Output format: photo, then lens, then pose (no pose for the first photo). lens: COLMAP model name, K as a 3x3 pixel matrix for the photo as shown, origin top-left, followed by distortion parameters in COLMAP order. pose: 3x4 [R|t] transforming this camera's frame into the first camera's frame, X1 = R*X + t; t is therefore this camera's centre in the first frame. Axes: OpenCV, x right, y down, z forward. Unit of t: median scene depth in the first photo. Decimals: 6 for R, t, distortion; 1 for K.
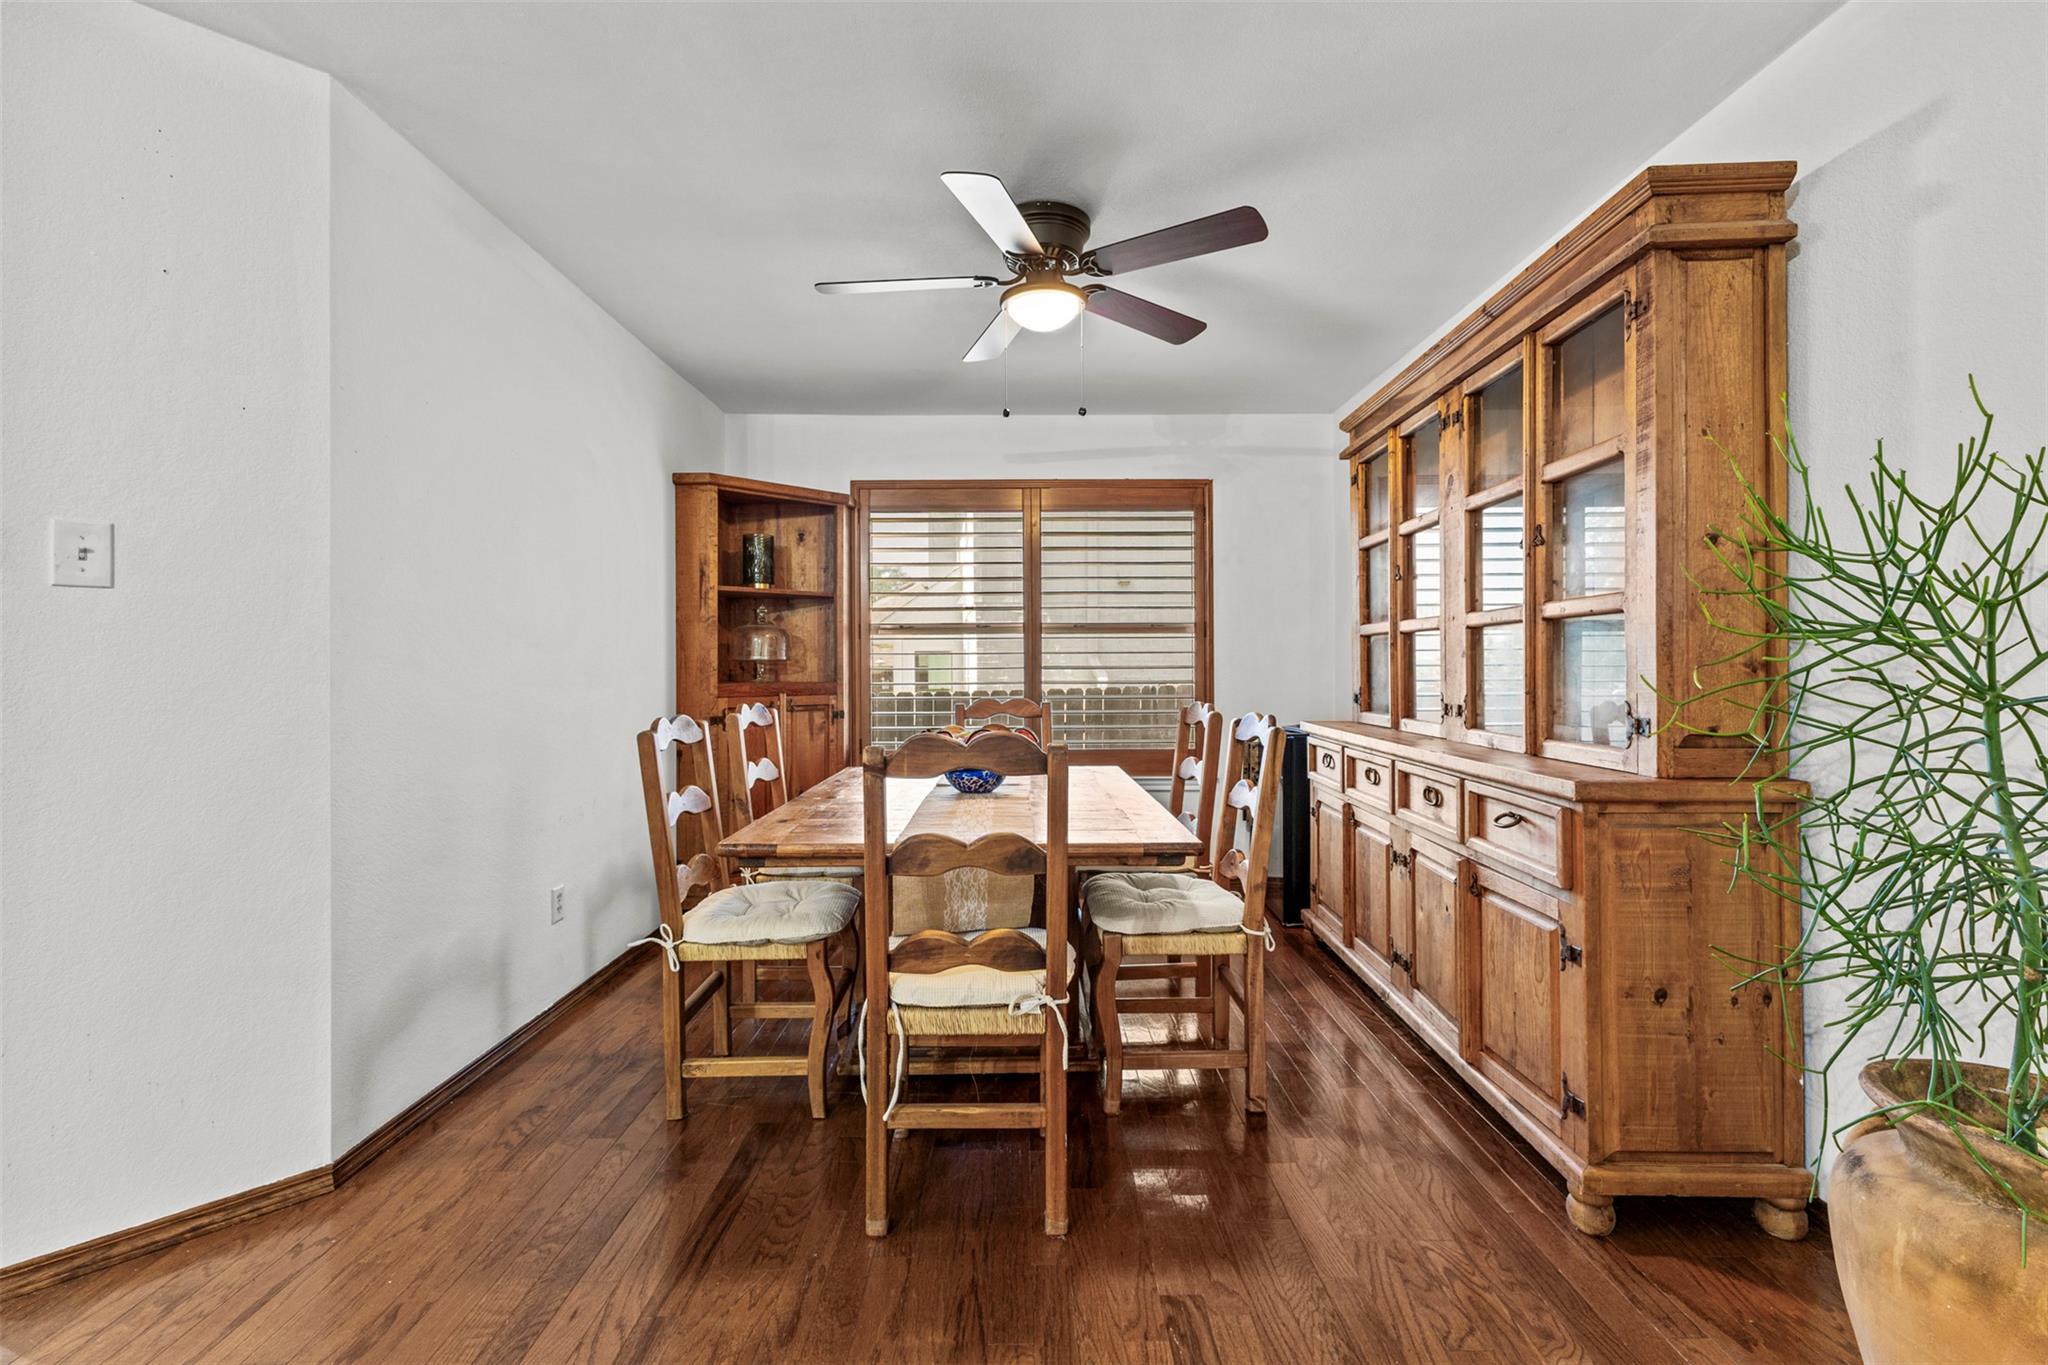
lens RADIAL K [[889.2, 0, 1030.5], [0, 889.2, 666.3], [0, 0, 1]] dist [0.013442, -0.001830]
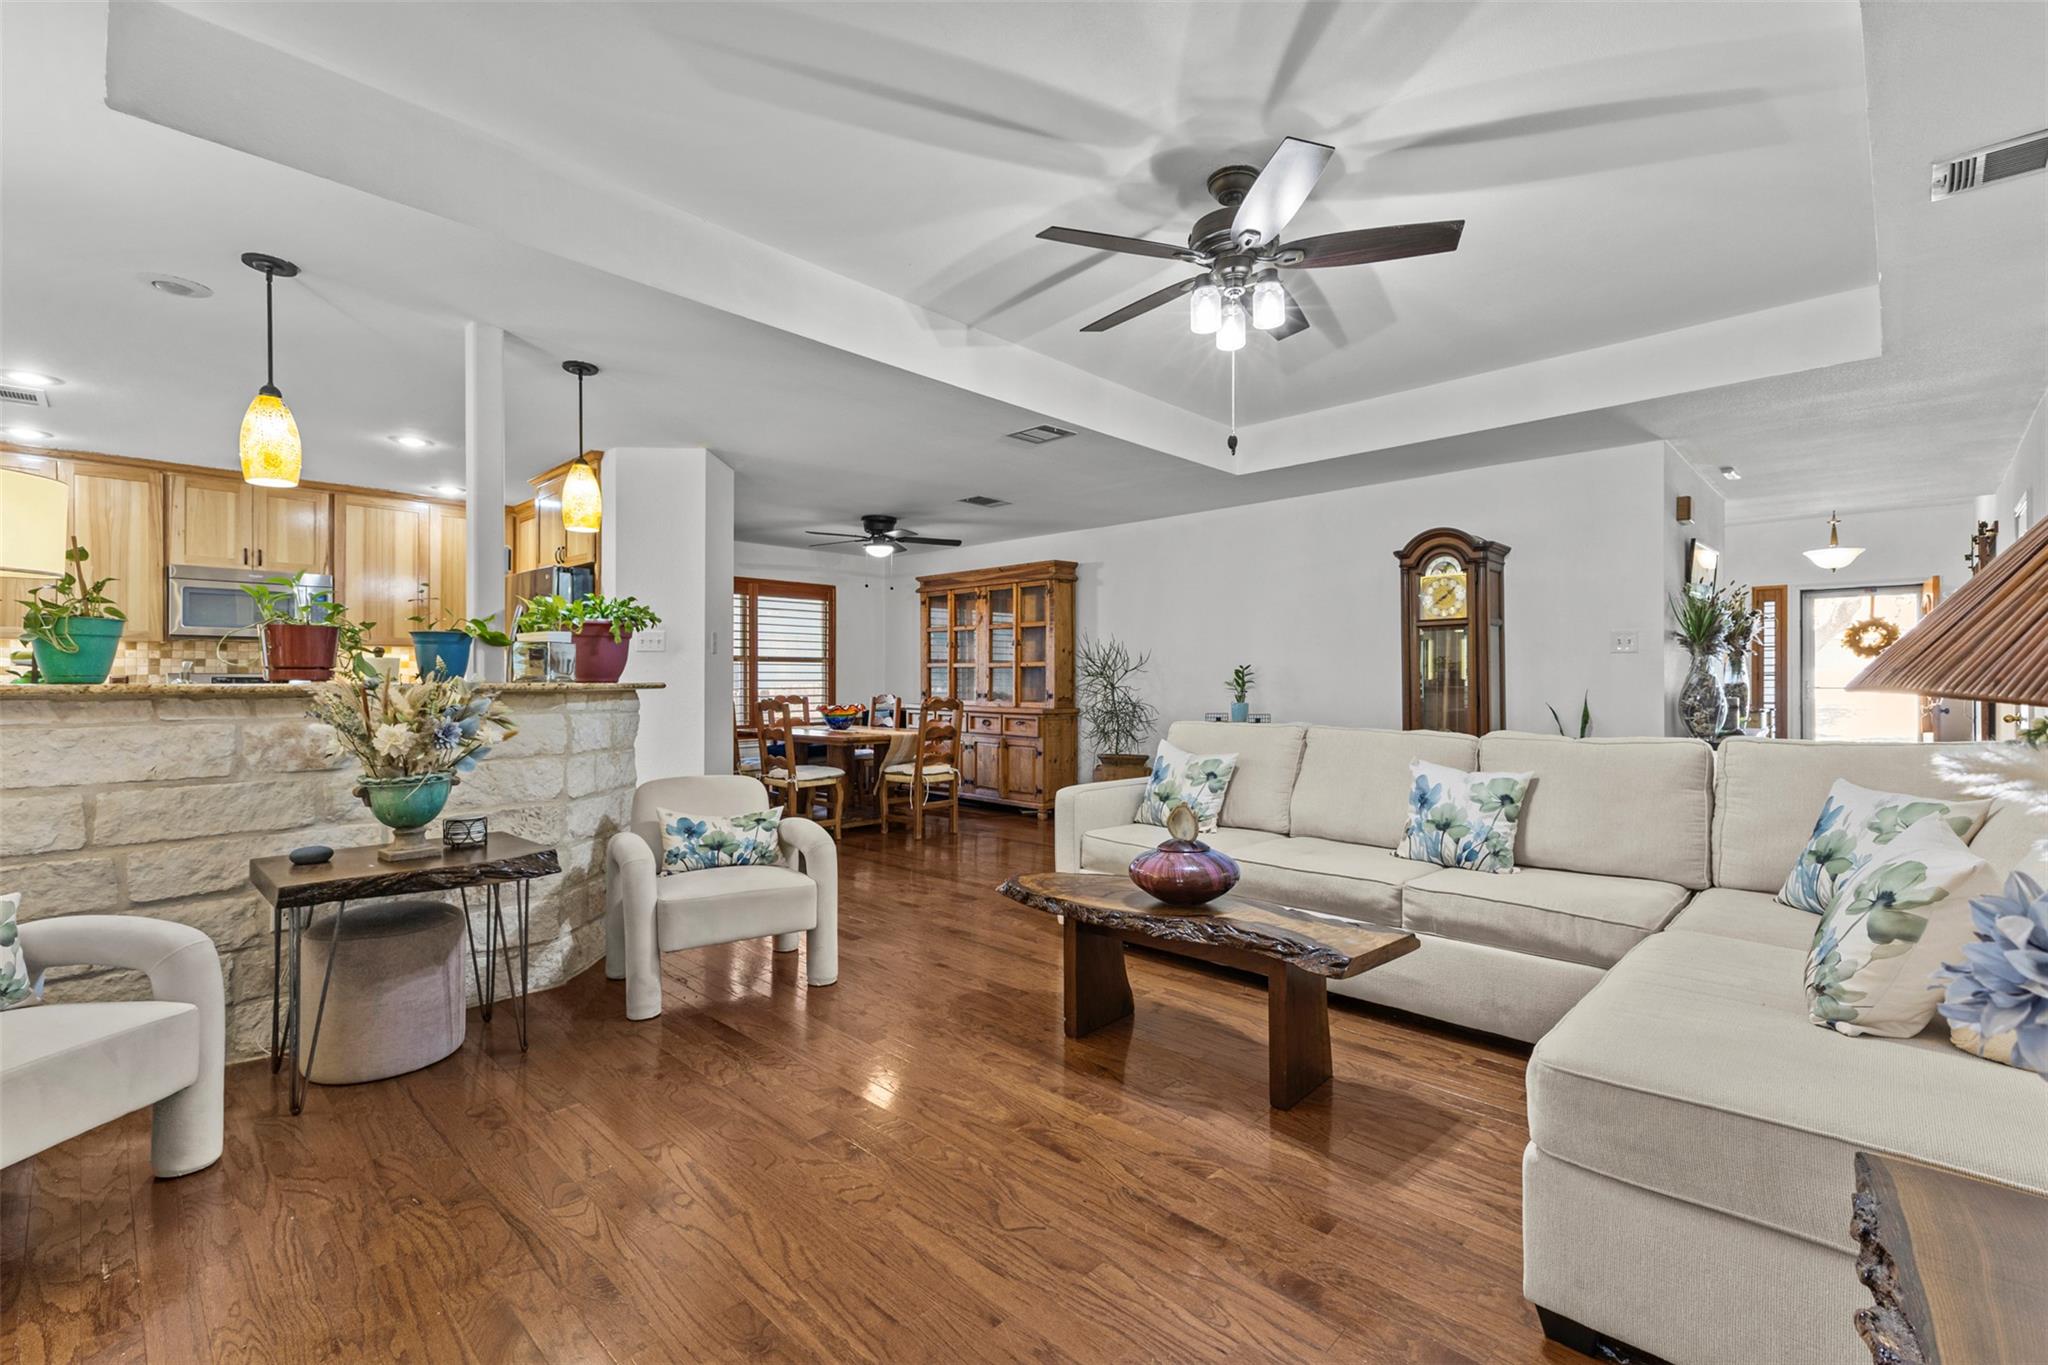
lens RADIAL K [[889.2, 0, 1033.5], [0, 889.2, 676.6], [0, 0, 1]] dist [0.013442, -0.001830]
pose [[0.692622, 0.006455, 0.721272, -1.018736], [-0.004374, 0.999979, -0.004749, 0.000076], [-0.721288, 0.000134, 0.692636, -0.772097]]
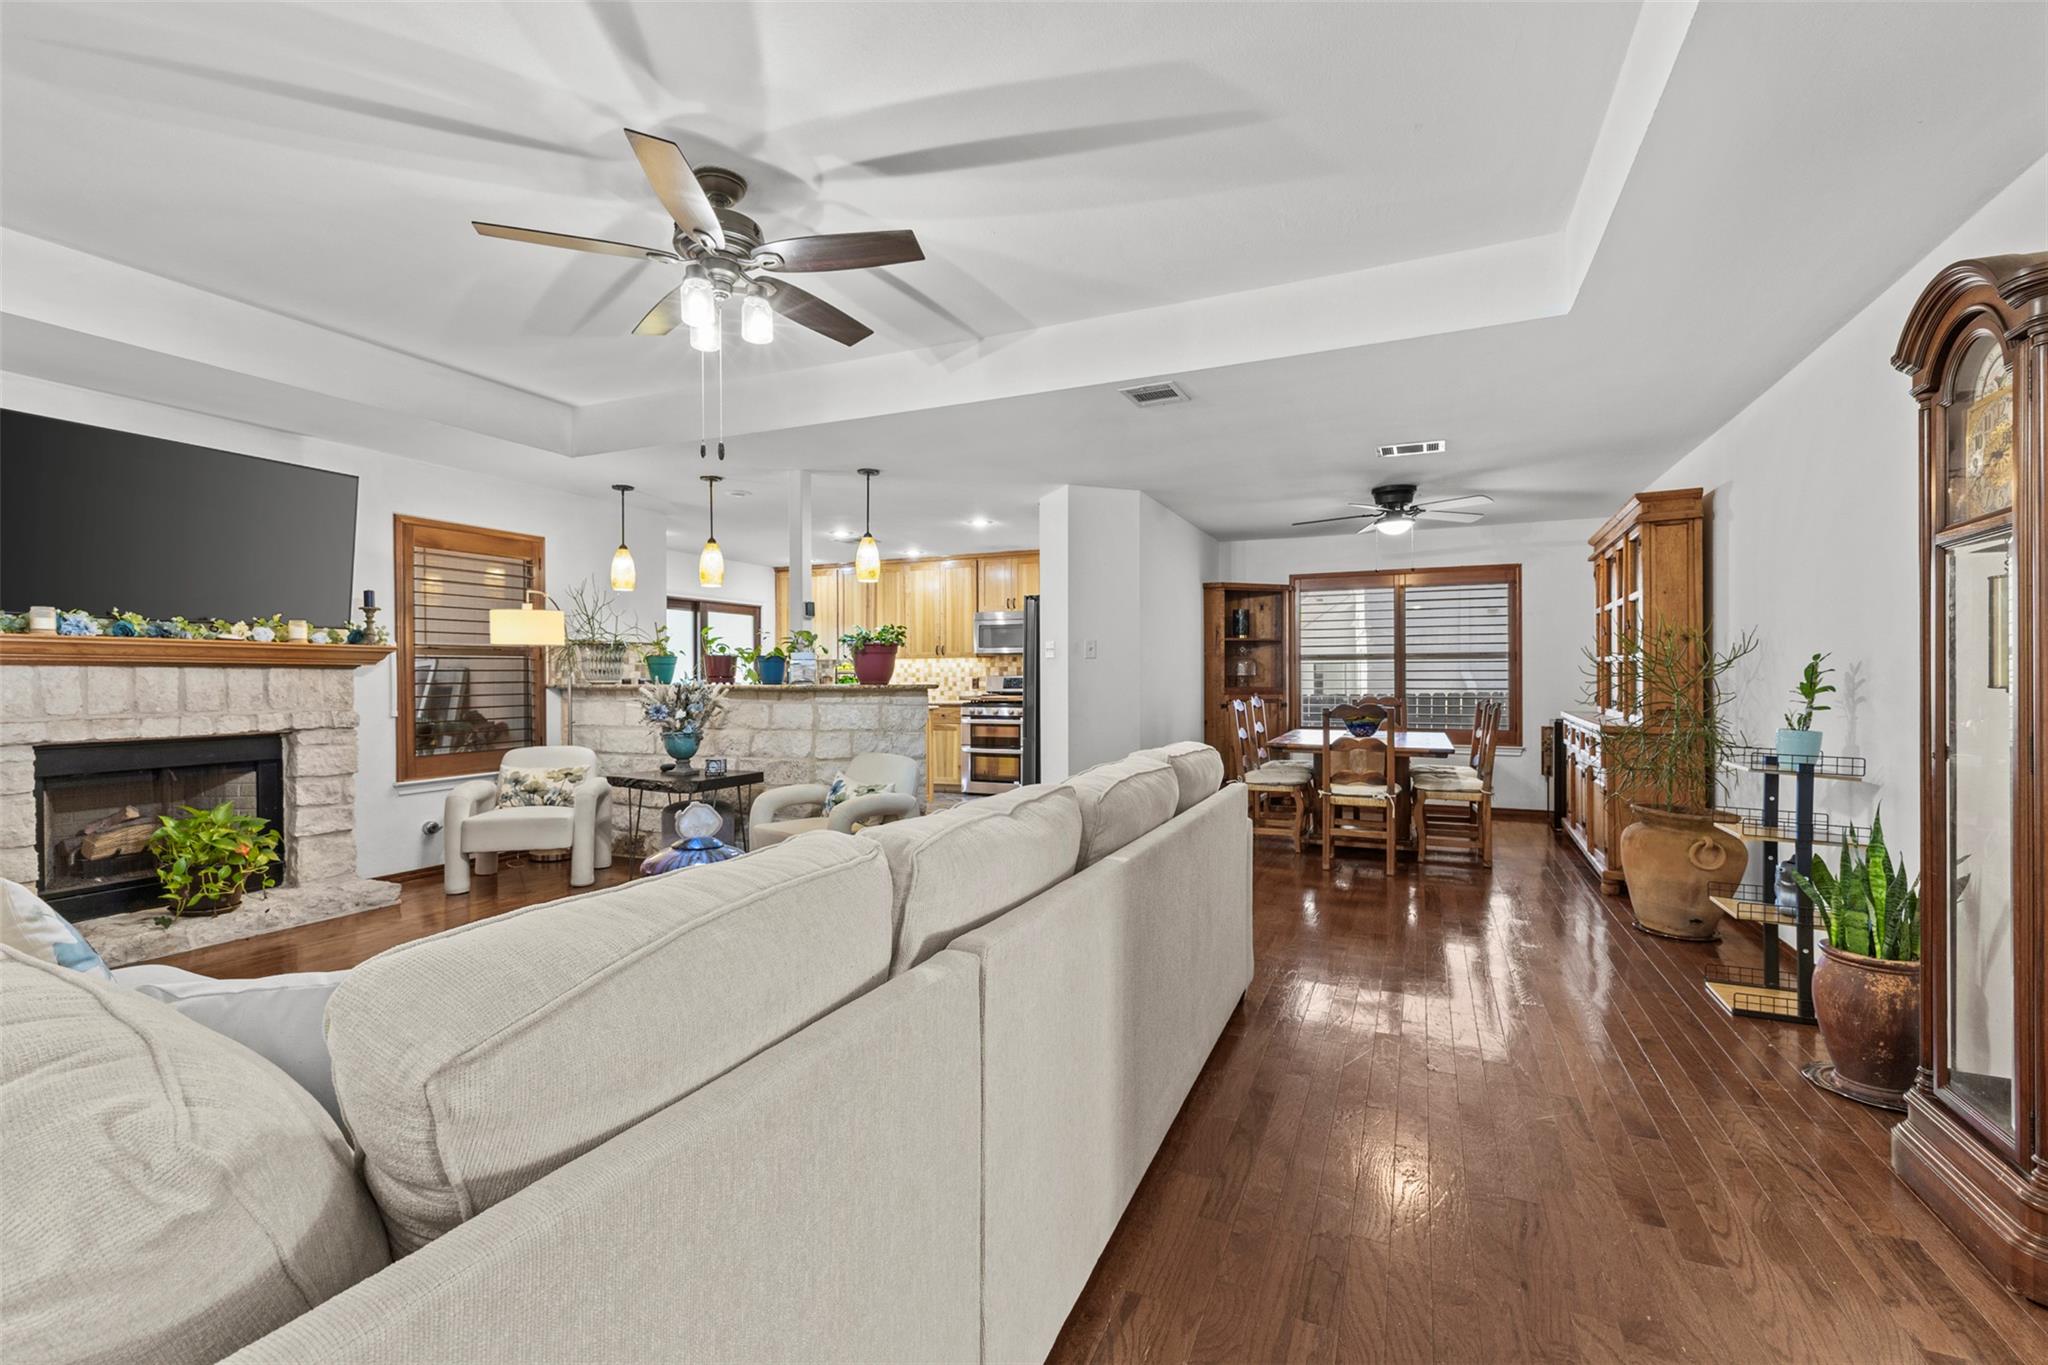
lens RADIAL K [[889.2, 0, 1028.4], [0, 889.2, 680.5], [0, 0, 1]] dist [0.013442, -0.001830]
pose [[0.910676, 0.004280, -0.413098, 0.065851], [-0.000599, 0.999959, 0.009040, -0.013315], [0.413120, -0.007985, 0.910642, -0.930816]]
